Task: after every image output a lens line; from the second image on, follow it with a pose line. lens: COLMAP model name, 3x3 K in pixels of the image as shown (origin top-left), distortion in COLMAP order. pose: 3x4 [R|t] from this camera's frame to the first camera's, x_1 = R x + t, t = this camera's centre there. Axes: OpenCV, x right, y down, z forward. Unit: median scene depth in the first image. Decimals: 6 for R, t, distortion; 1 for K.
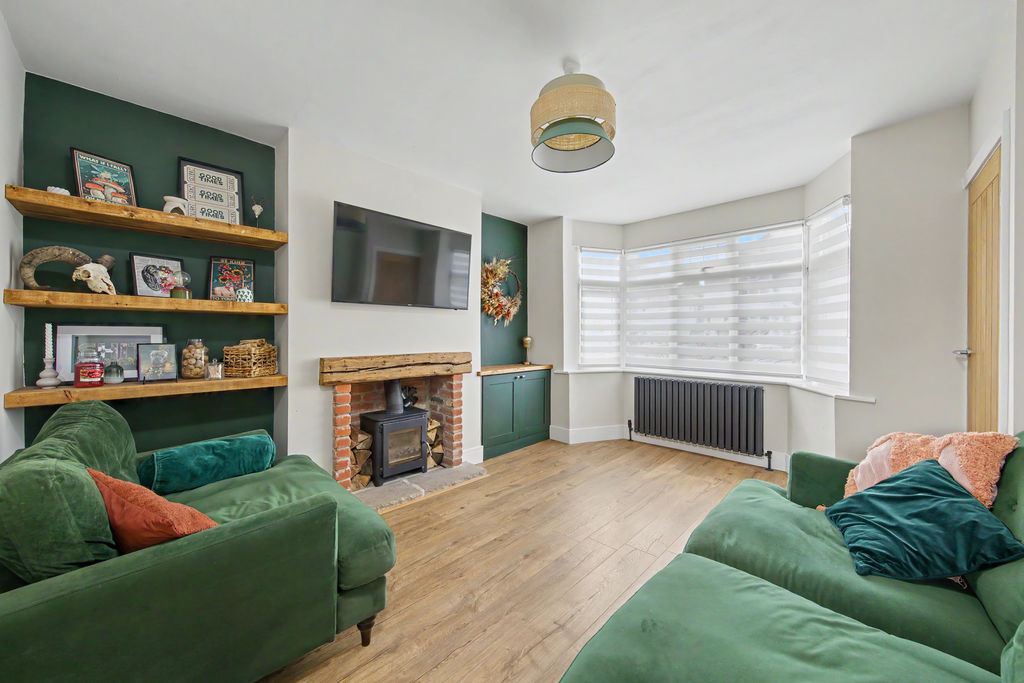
lens RADIAL K [[403.0, 0, 513.9], [0, 403.0, 333.1], [0, 0, 1]] dist [-0.000115, 0.000013]
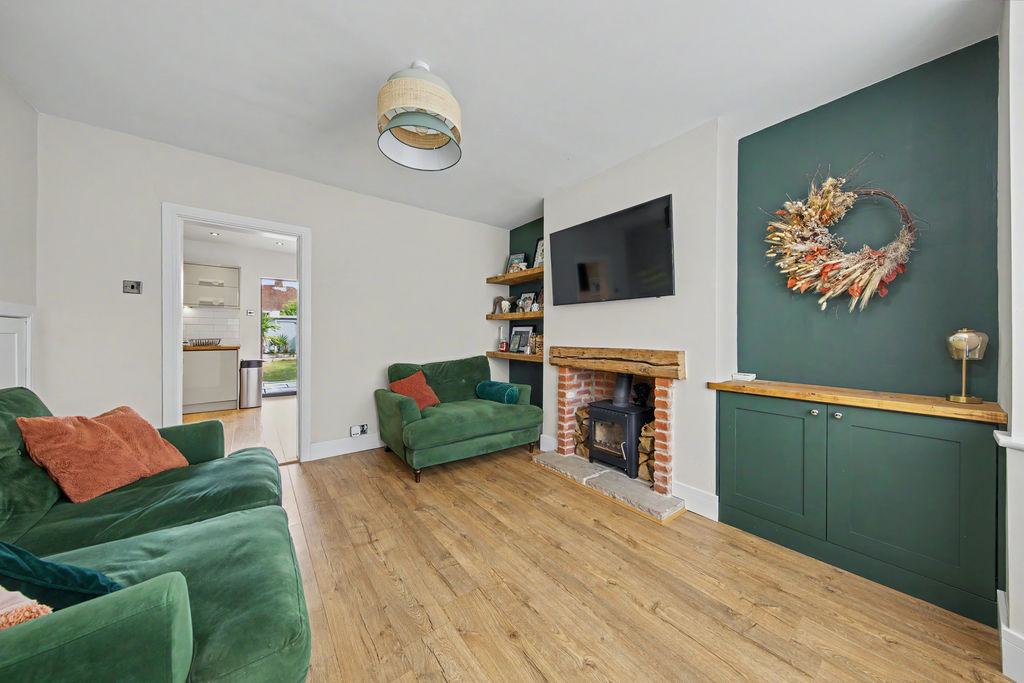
lens RADIAL K [[349.5, 0, 514.3], [0, 349.5, 337.8], [0, 0, 1]] dist [-0.000571, -0.000003]
pose [[-0.182293, 0.008041, -0.983211, 0.675411], [-0.004108, 0.999952, 0.008939, 0.020034], [0.983236, 0.005668, -0.182251, 0.966998]]
